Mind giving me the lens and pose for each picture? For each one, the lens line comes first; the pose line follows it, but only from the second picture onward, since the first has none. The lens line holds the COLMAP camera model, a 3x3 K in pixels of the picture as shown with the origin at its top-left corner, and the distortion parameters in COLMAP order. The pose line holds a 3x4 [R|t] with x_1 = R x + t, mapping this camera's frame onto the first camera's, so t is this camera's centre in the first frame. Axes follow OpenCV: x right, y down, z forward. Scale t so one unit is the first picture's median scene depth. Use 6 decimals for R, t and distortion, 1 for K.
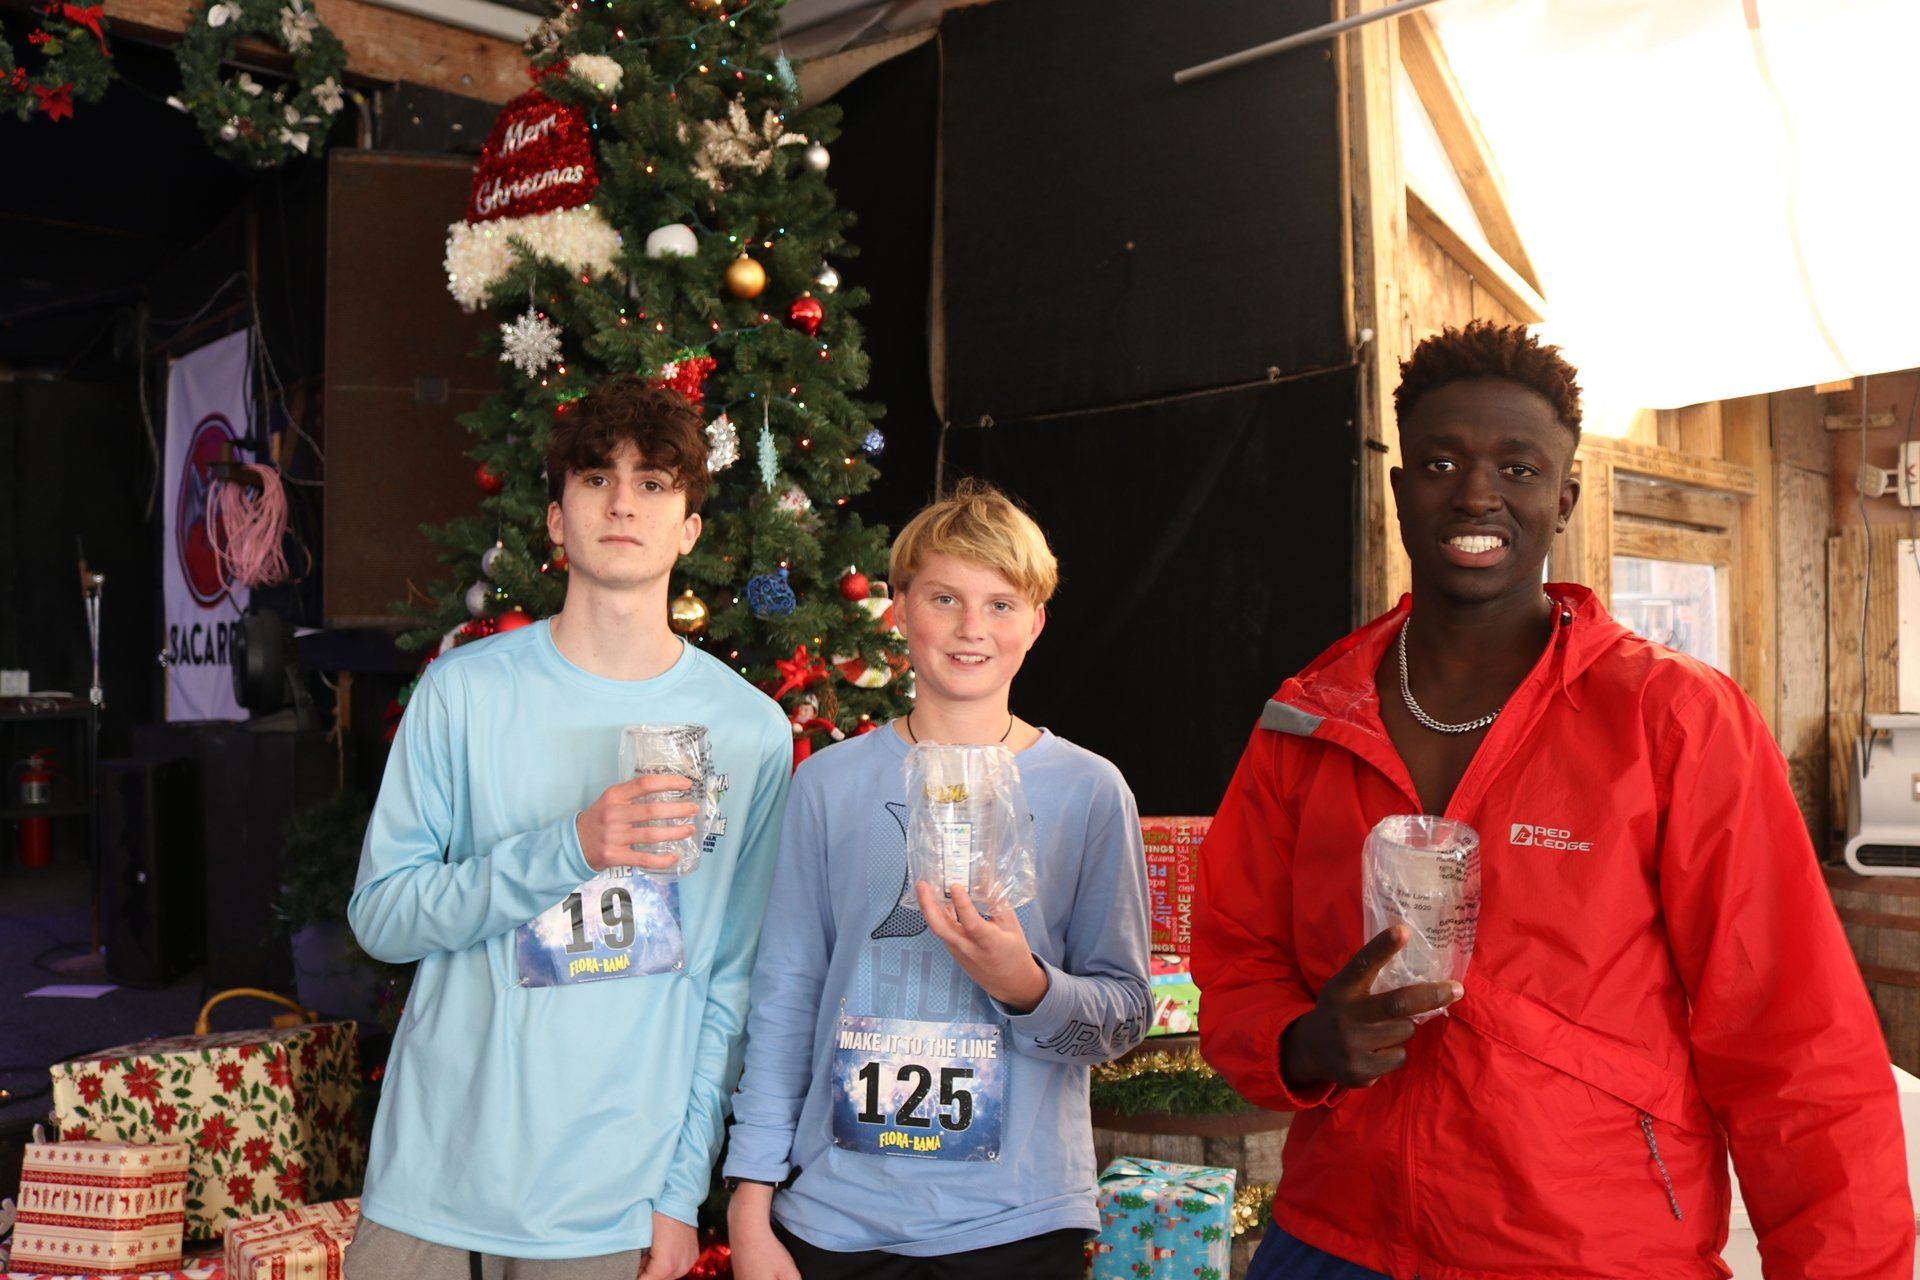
lens RADIAL K [[1645.7, 0, 922.7], [0, 1645.7, 638.3], [0, 0, 1]] dist [-0.152422, 0.129267]
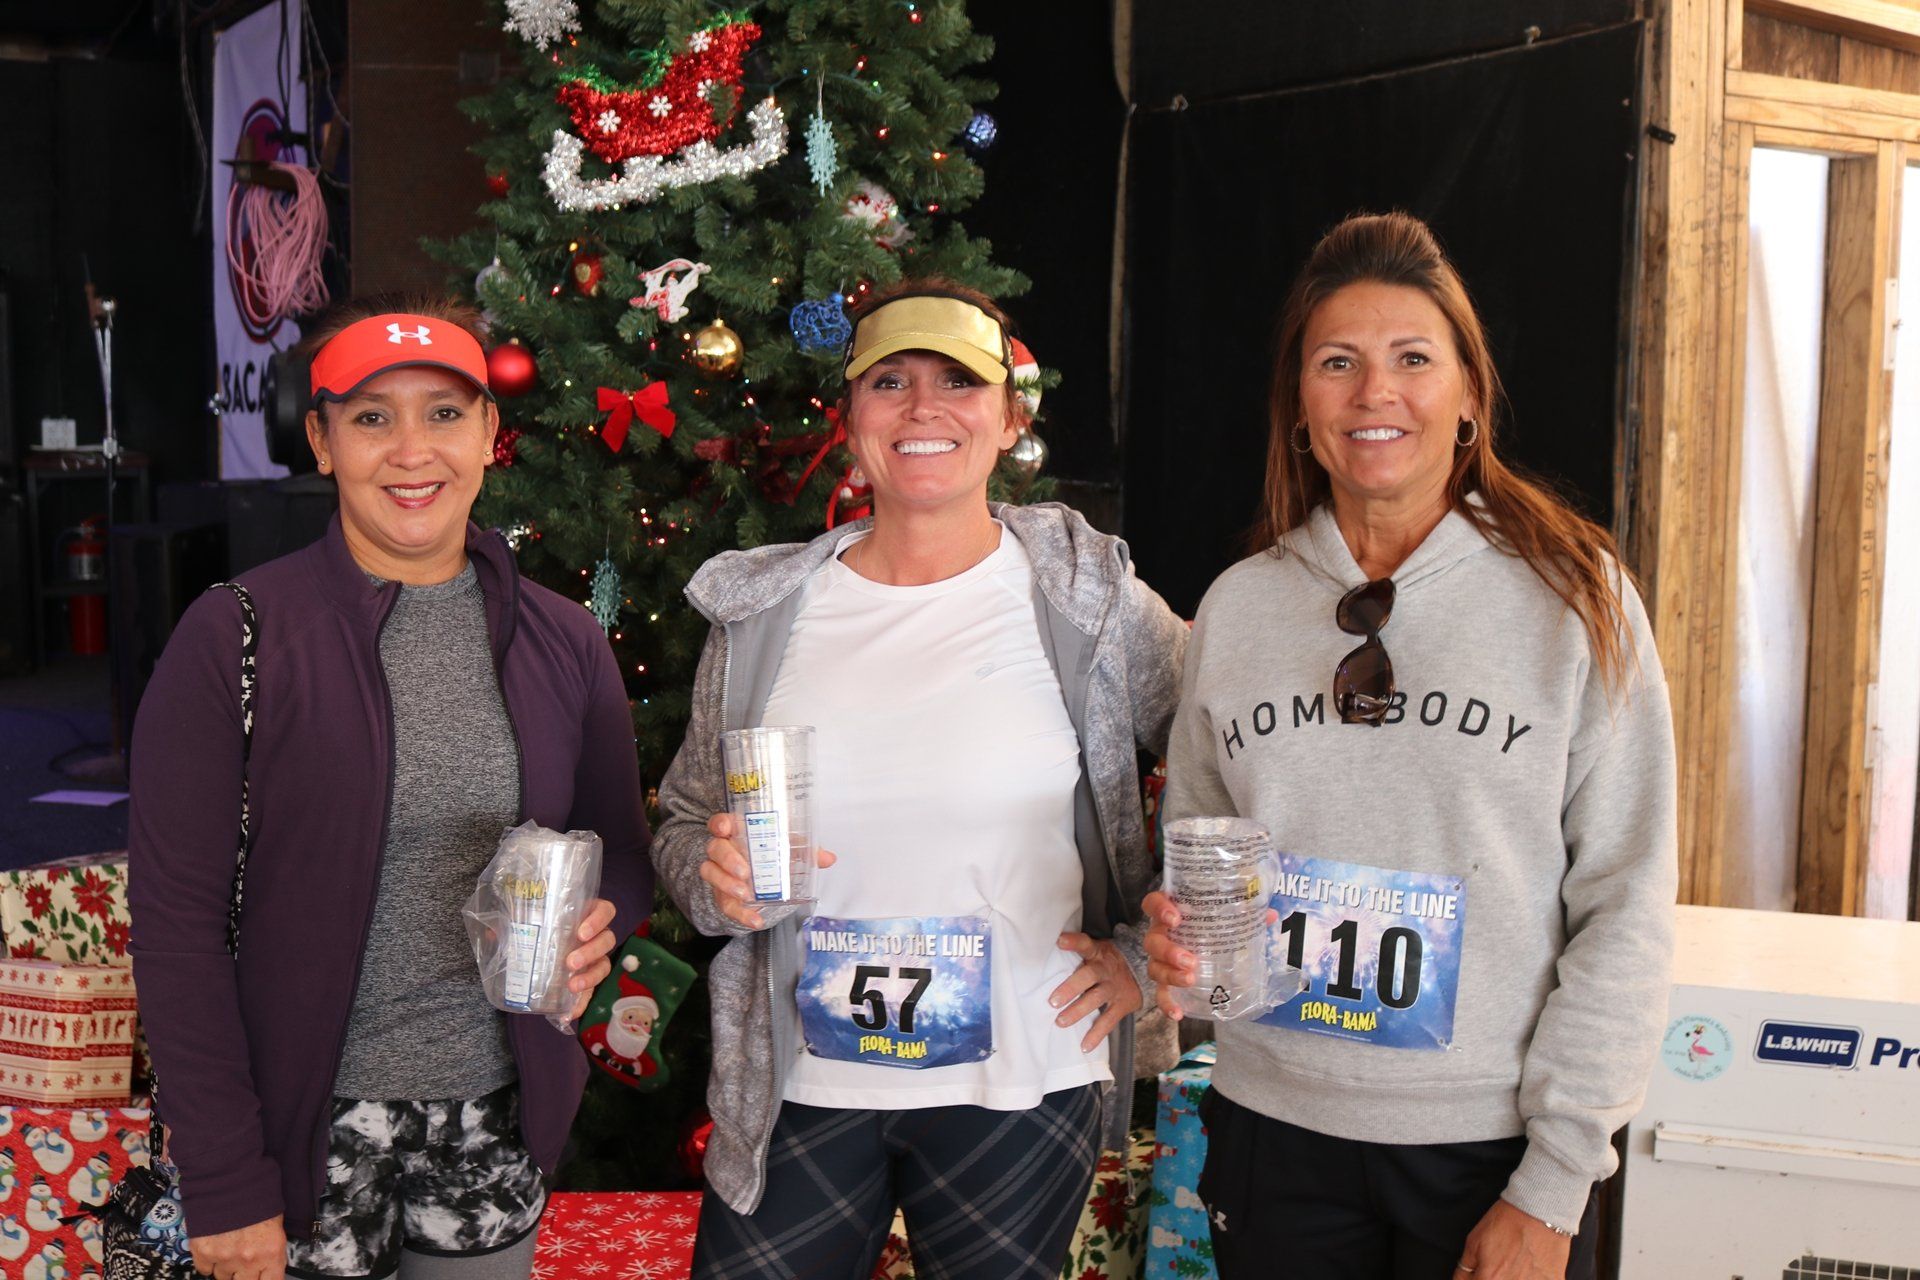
lens RADIAL K [[2135.4, 0, 904.3], [0, 2135.4, 645.1], [0, 0, 1]] dist [-0.113357, 0.141261]
pose [[0.985058, 0.033385, -0.168956, 0.120047], [-0.013334, 0.992871, 0.118444, 0.004146], [0.171706, -0.114421, 0.978481, -0.021479]]
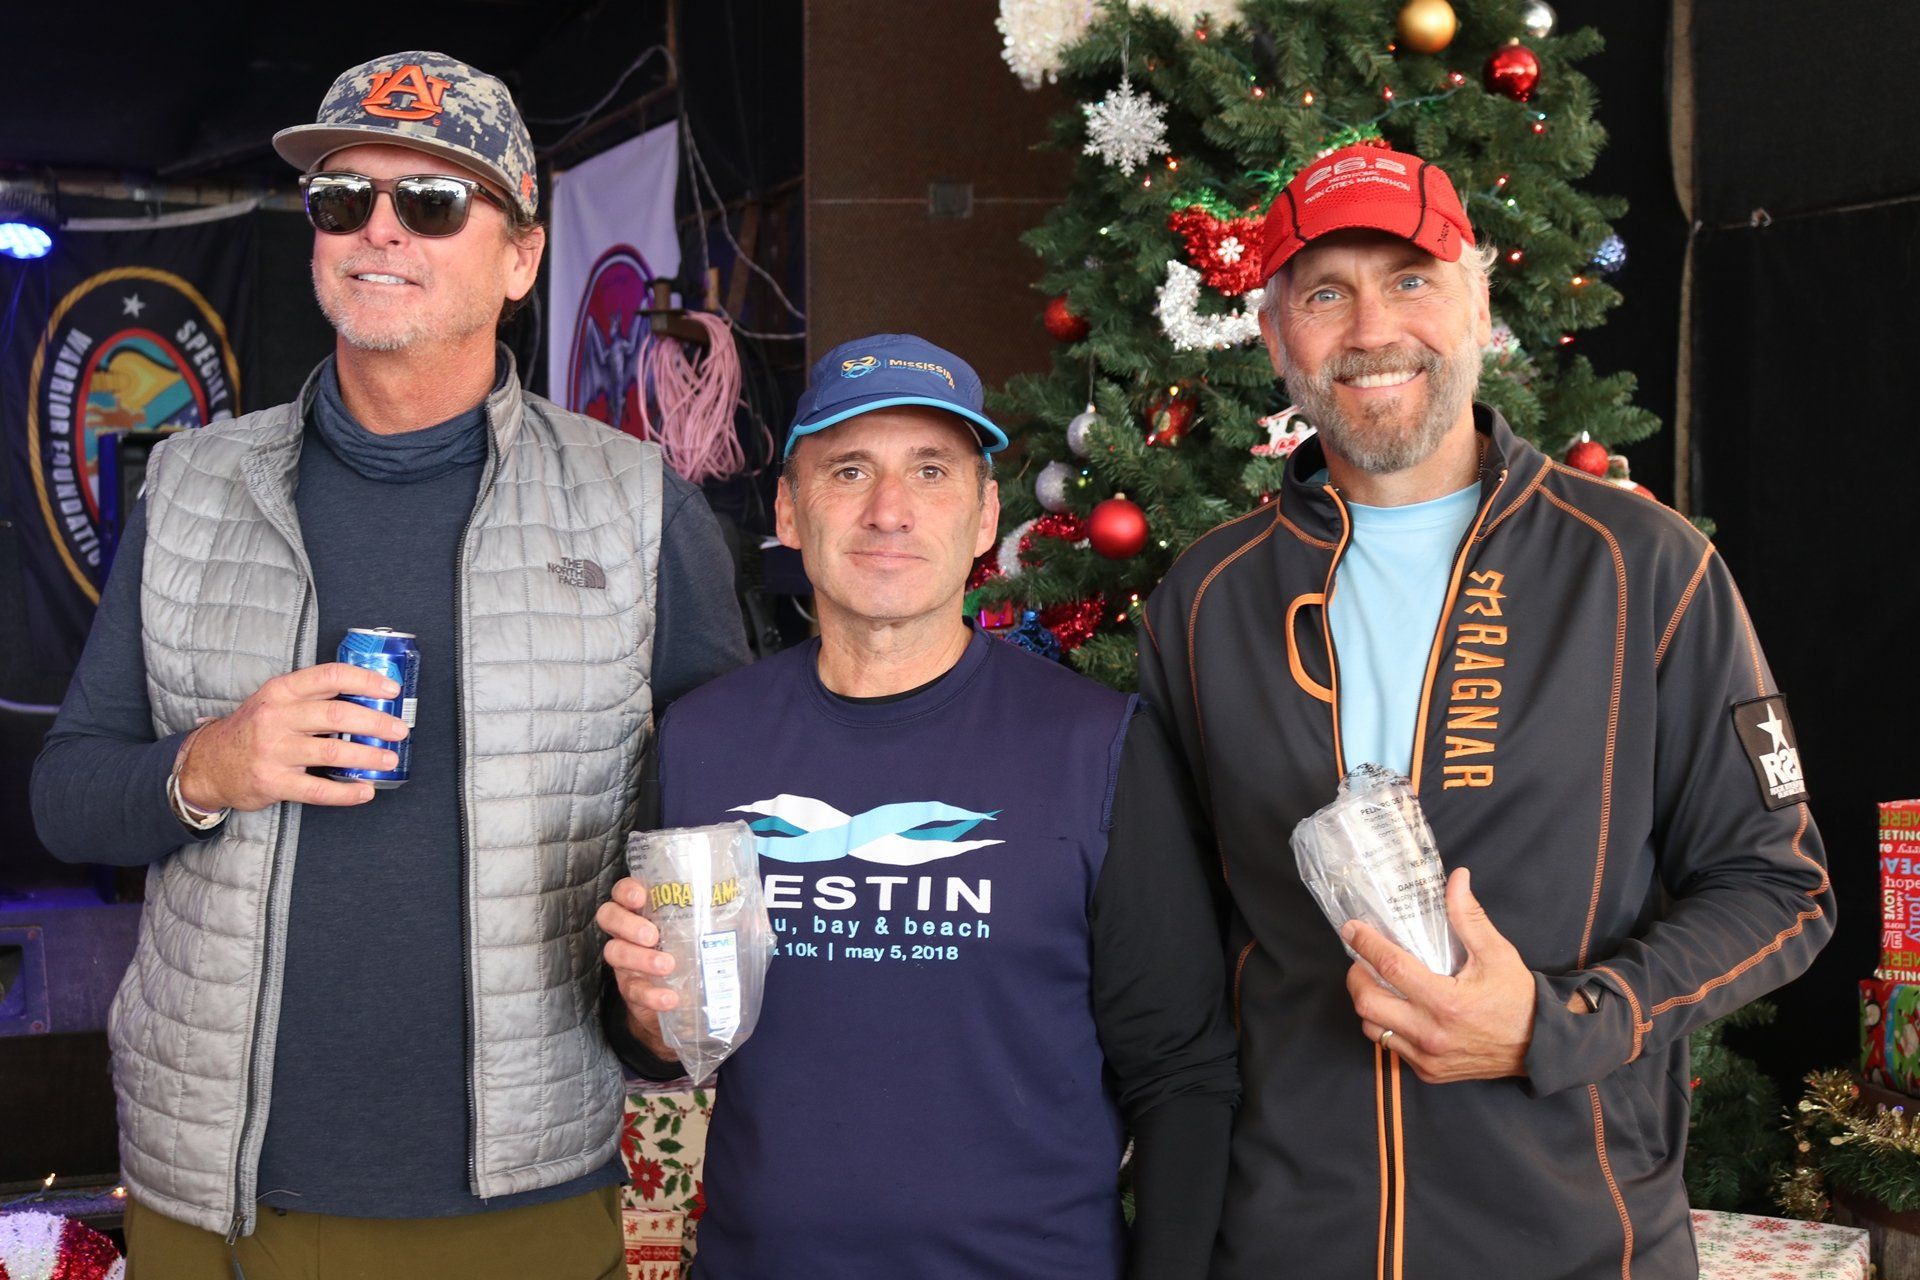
lens RADIAL K [[2492.2, 0, 925.8], [0, 2492.2, 637.9], [0, 0, 1]] dist [-0.085890, 0.157158]
pose [[0.966677, 0.000766, -0.255998, -0.044376], [0.006111, 0.999642, 0.026067, 0.014563], [0.255926, -0.026763, 0.966326, -0.091328]]
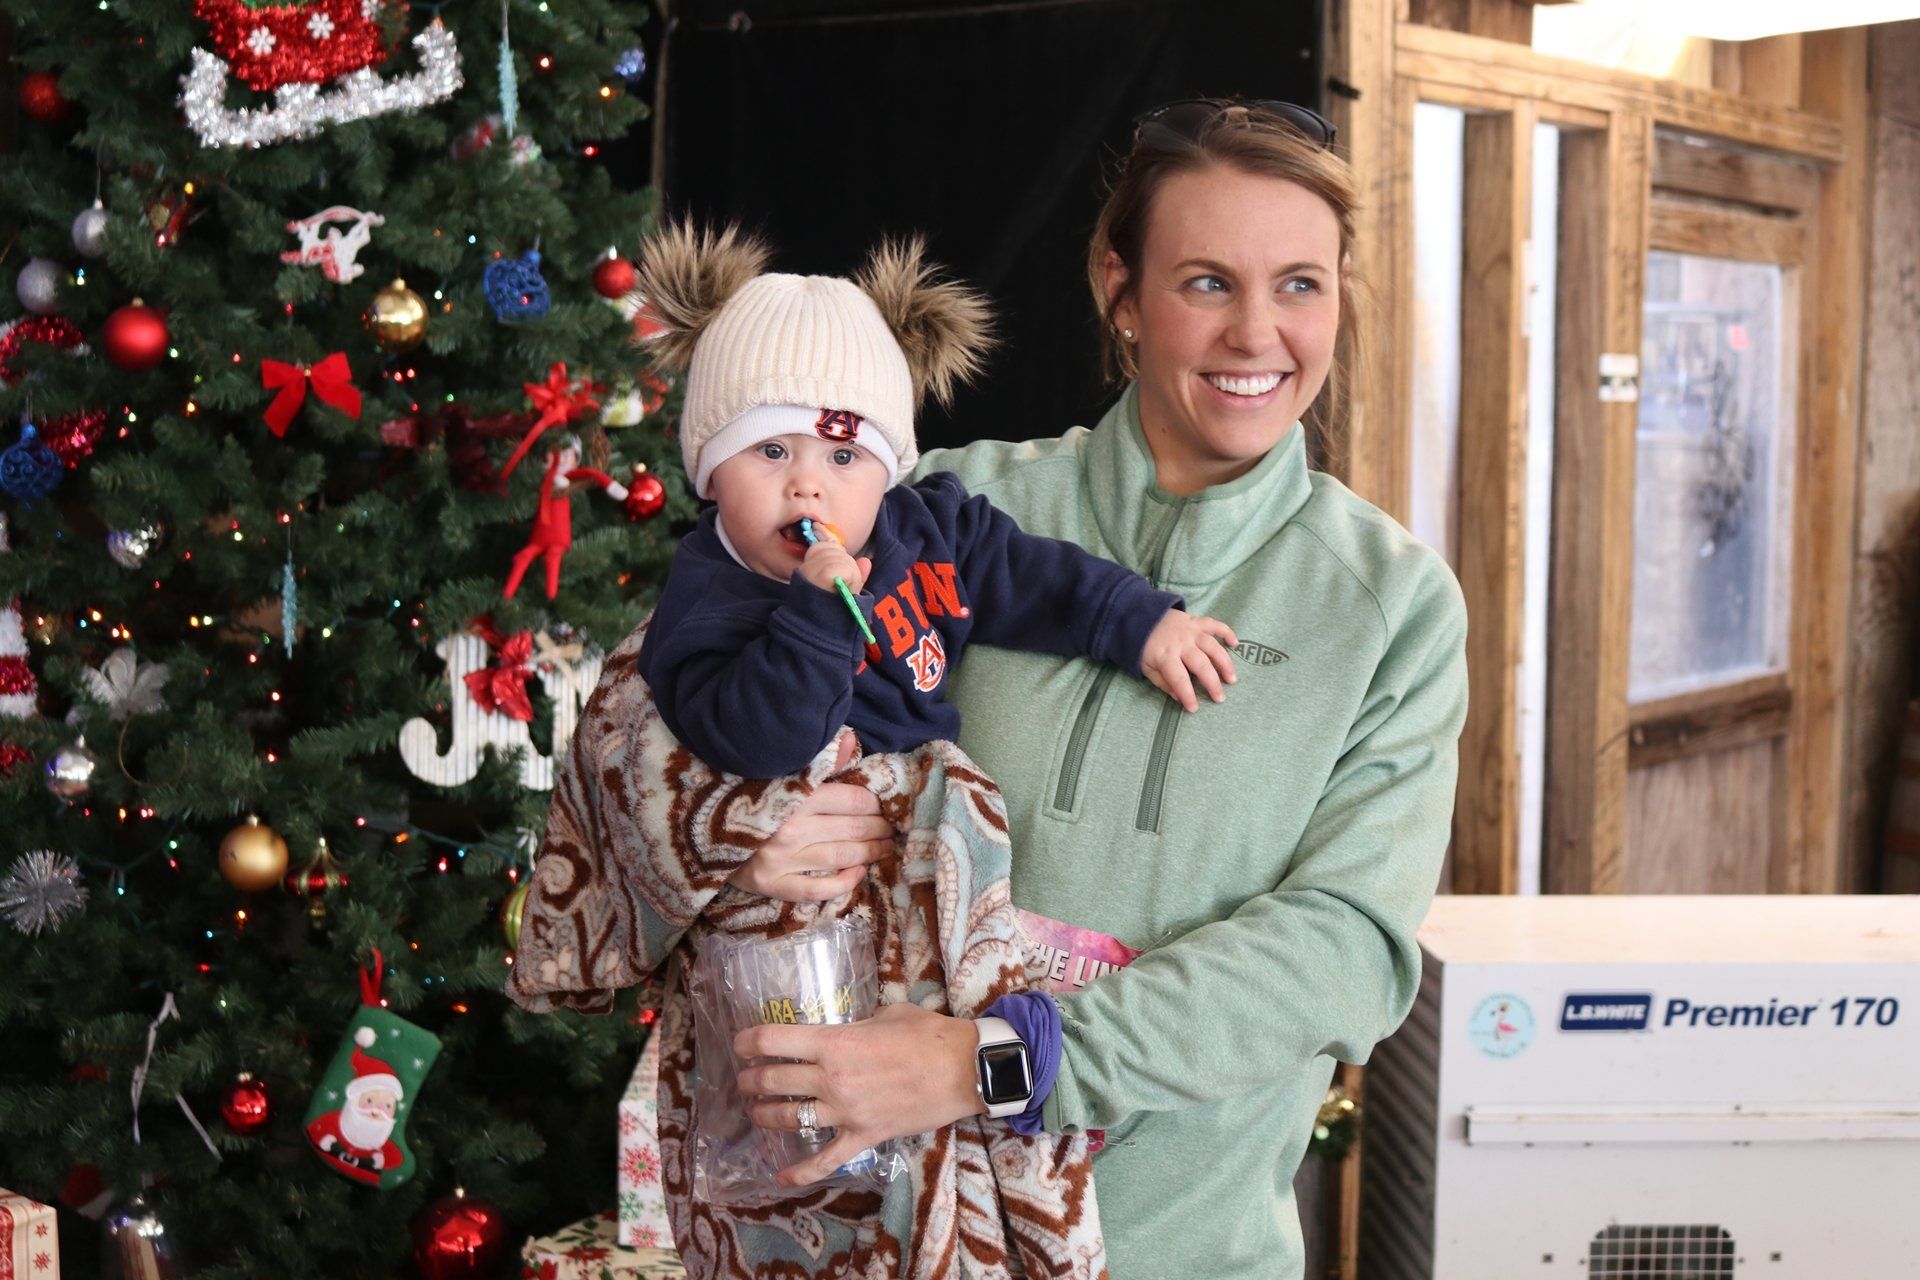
lens RADIAL K [[2886.6, 0, 960.0], [0, 2886.6, 640.0], [0, 0, 1]] dist [-0.052291, 0.063218]
pose [[0.979854, -0.004208, 0.199670, -0.143232], [-0.015371, 0.995223, 0.096407, 0.000817], [-0.199122, -0.097534, 0.975109, -0.217765]]
